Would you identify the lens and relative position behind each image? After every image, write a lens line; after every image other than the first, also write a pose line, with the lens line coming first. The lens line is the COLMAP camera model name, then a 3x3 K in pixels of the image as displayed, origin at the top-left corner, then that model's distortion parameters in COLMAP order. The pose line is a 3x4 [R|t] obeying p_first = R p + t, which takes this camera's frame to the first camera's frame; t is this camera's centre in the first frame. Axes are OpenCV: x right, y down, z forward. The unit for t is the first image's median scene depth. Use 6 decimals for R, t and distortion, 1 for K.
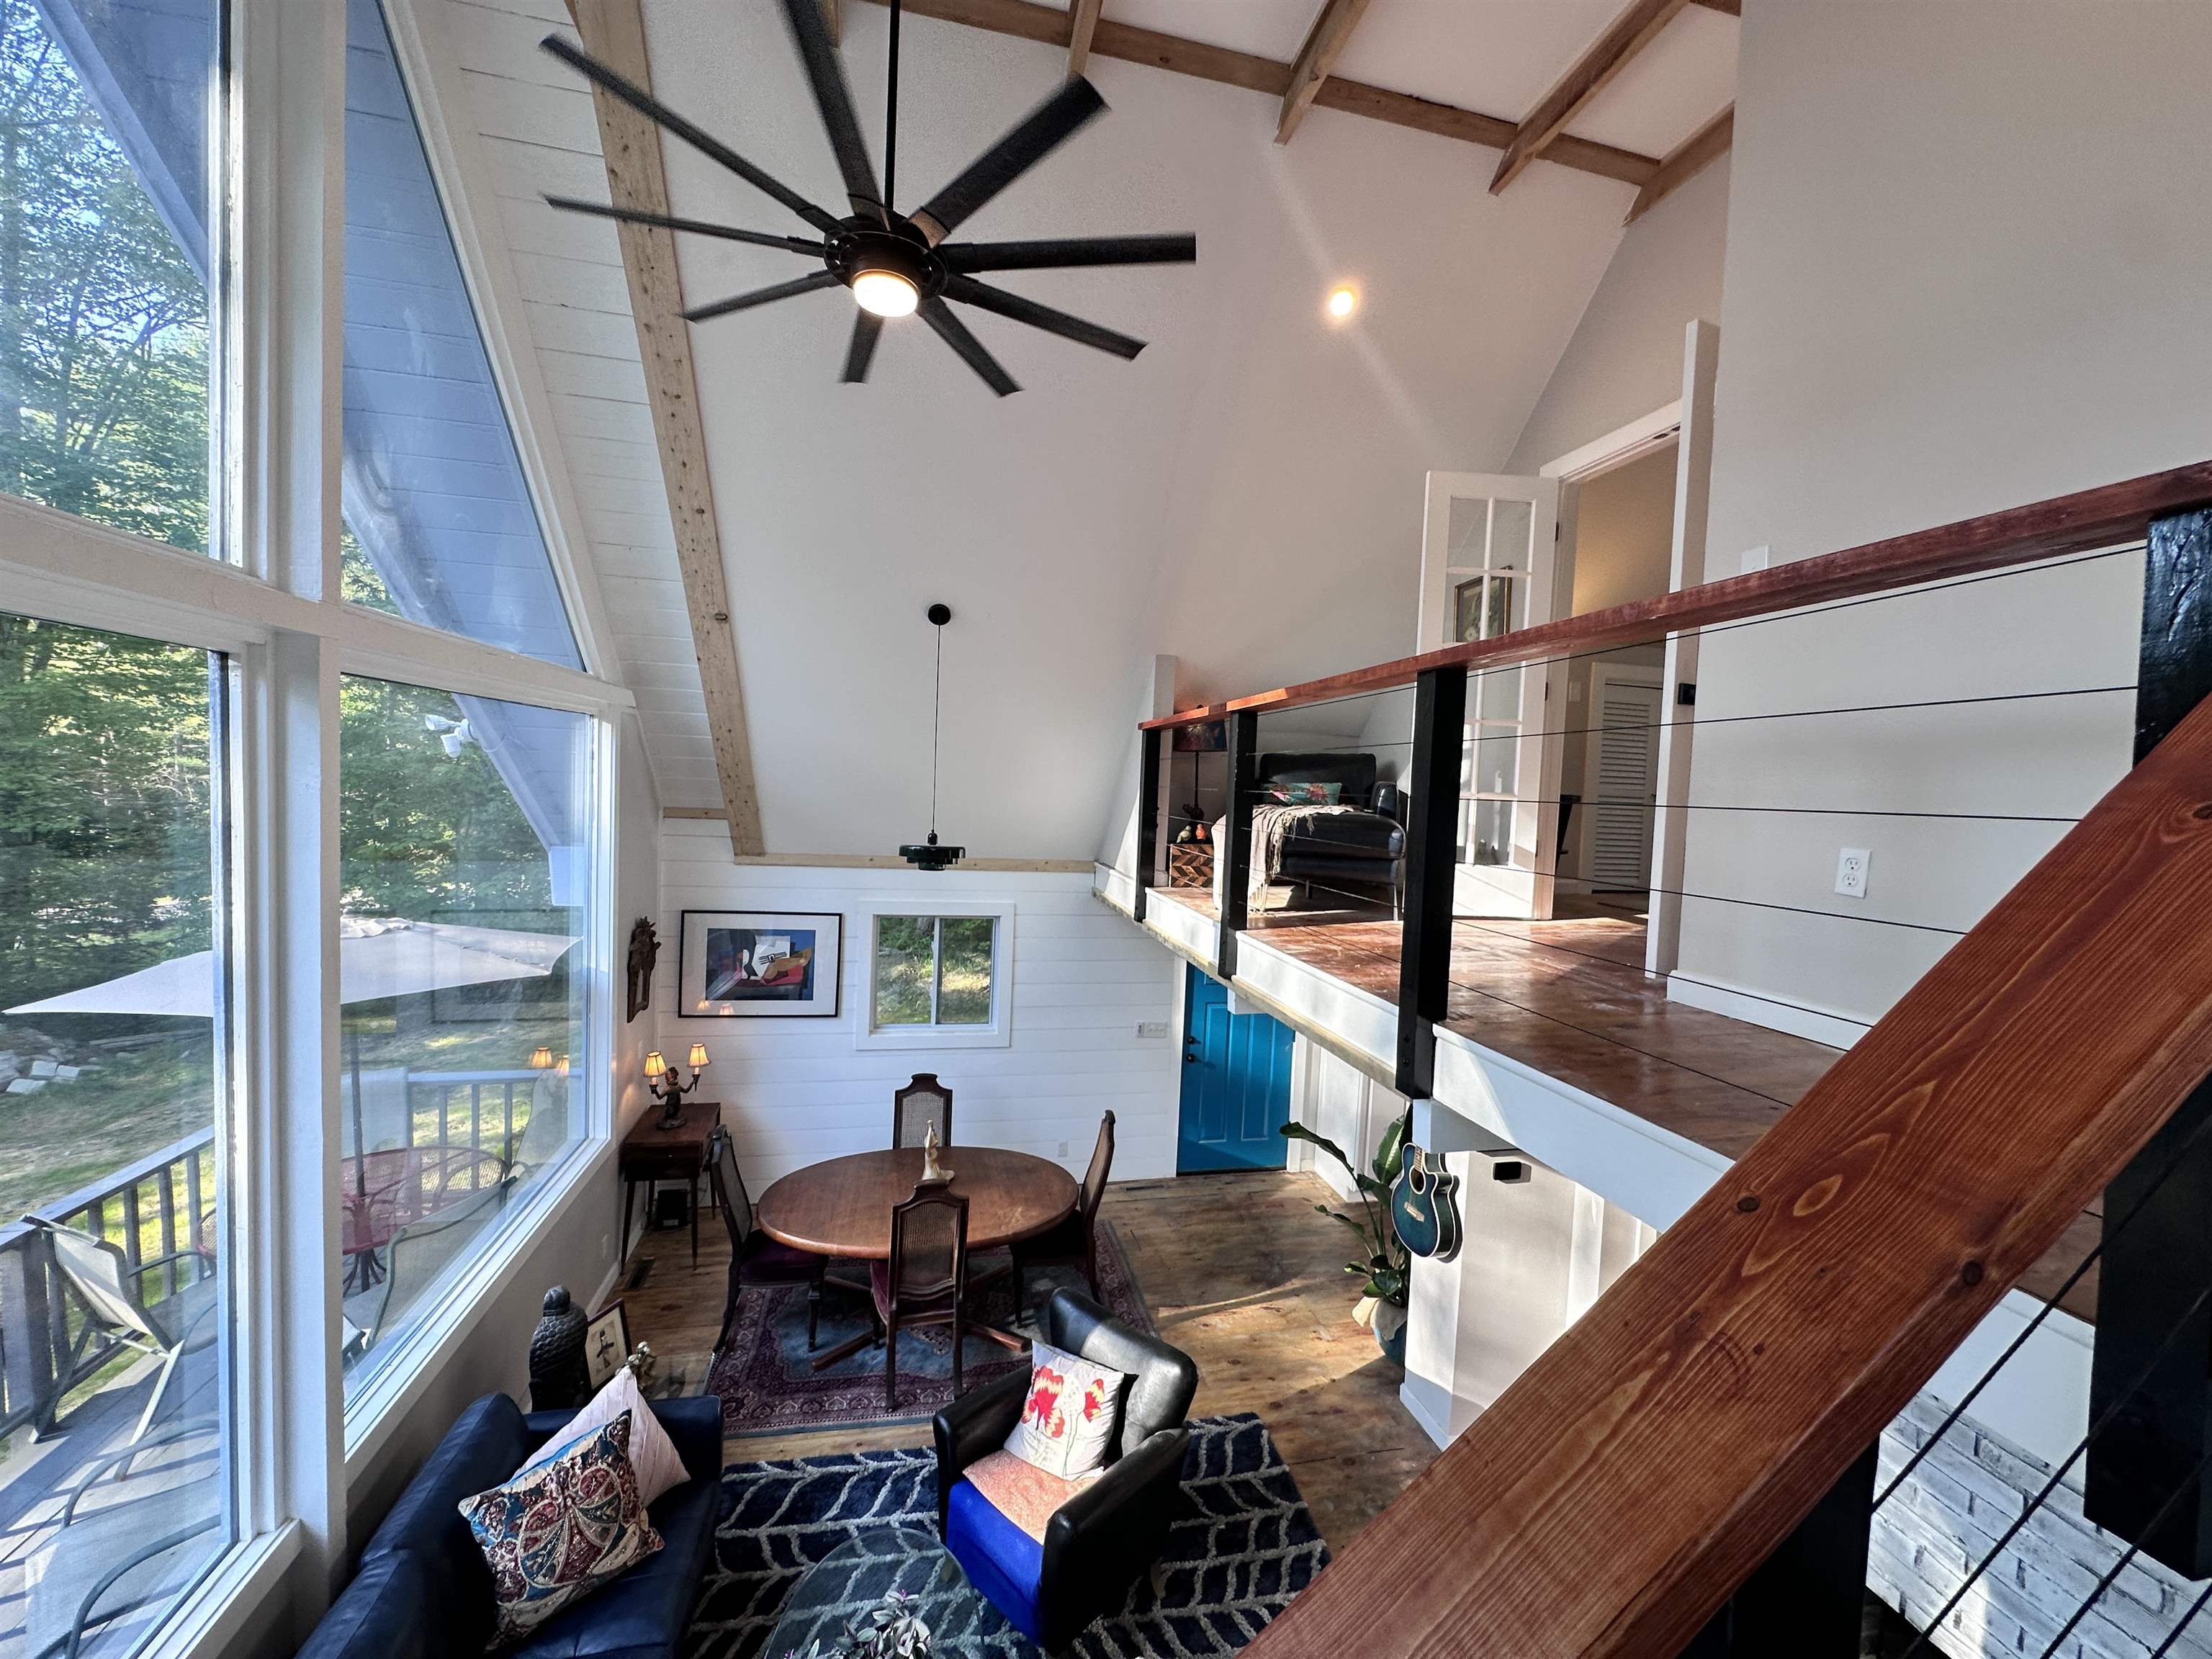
lens RADIAL K [[887.6, 0, 1105.7], [0, 887.6, 822.4], [0, 0, 1]] dist [-0.002713, 0.000375]
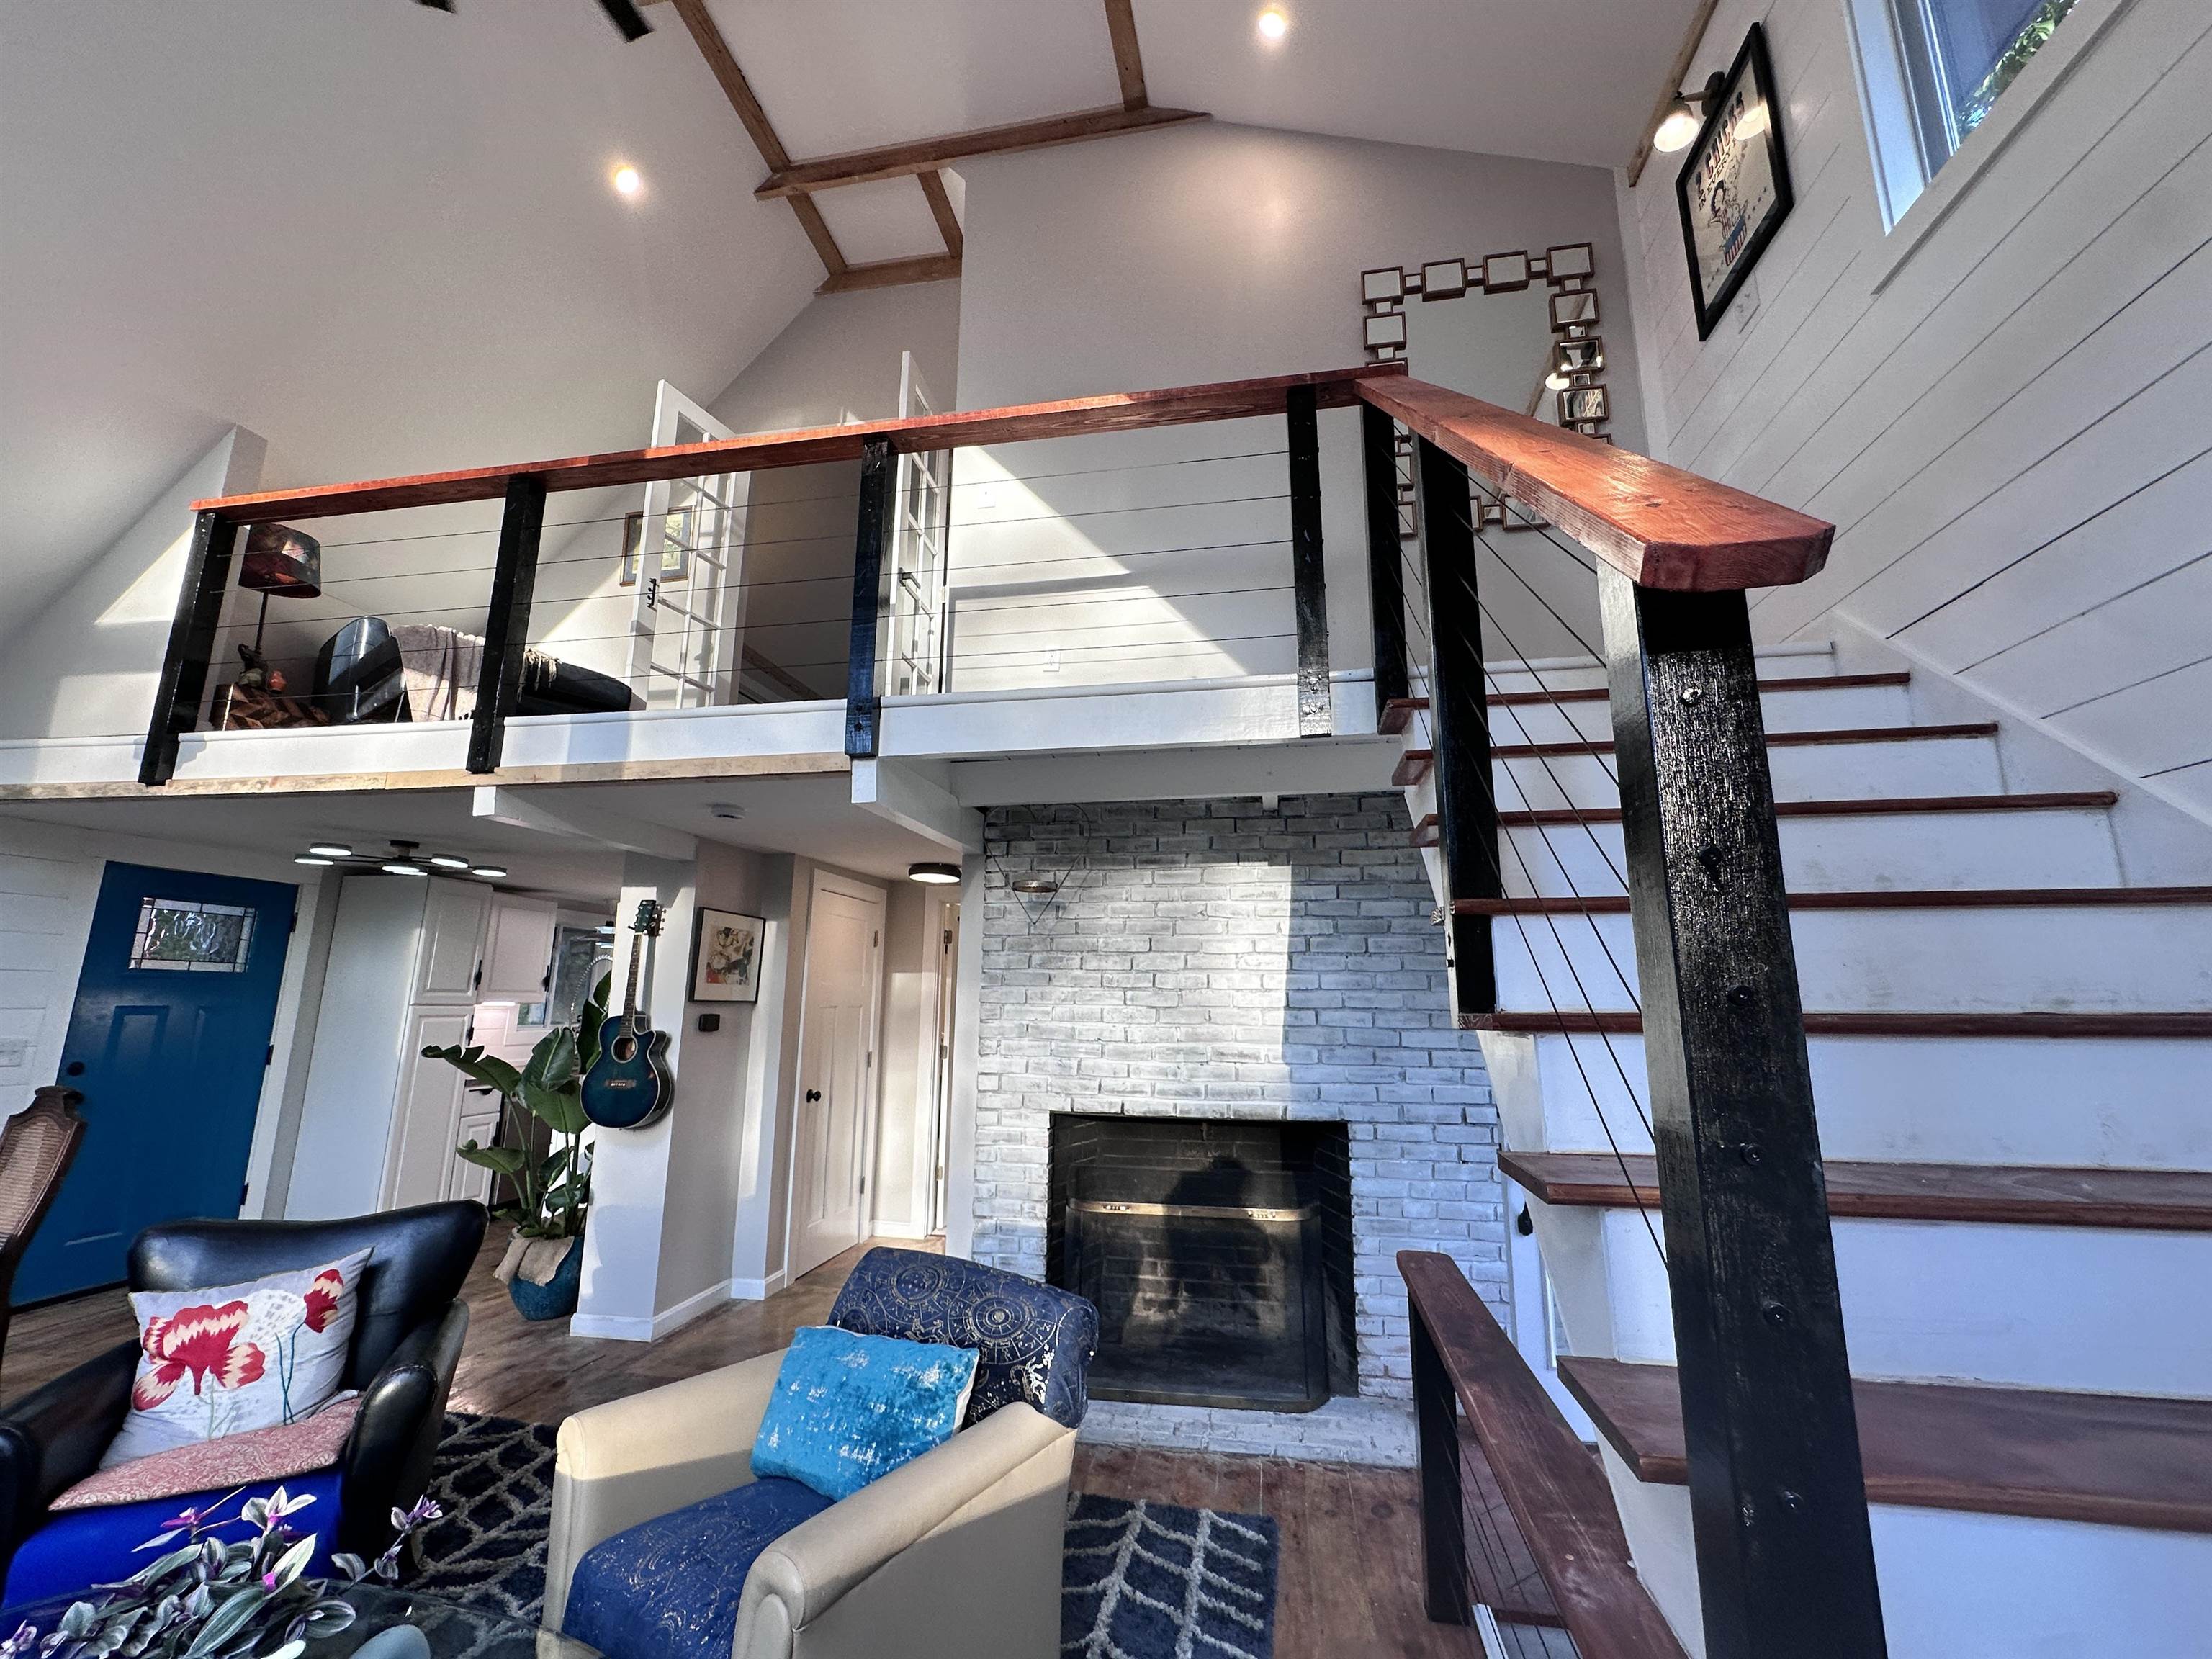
lens RADIAL K [[887.6, 0, 1105.7], [0, 887.6, 822.4], [0, 0, 1]] dist [-0.002713, 0.000375]
pose [[0.390007, 0.136183, 0.910686, -0.429512], [0.052087, 0.984157, -0.169477, 0.441643], [-0.919338, 0.113532, 0.376734, 0.180218]]
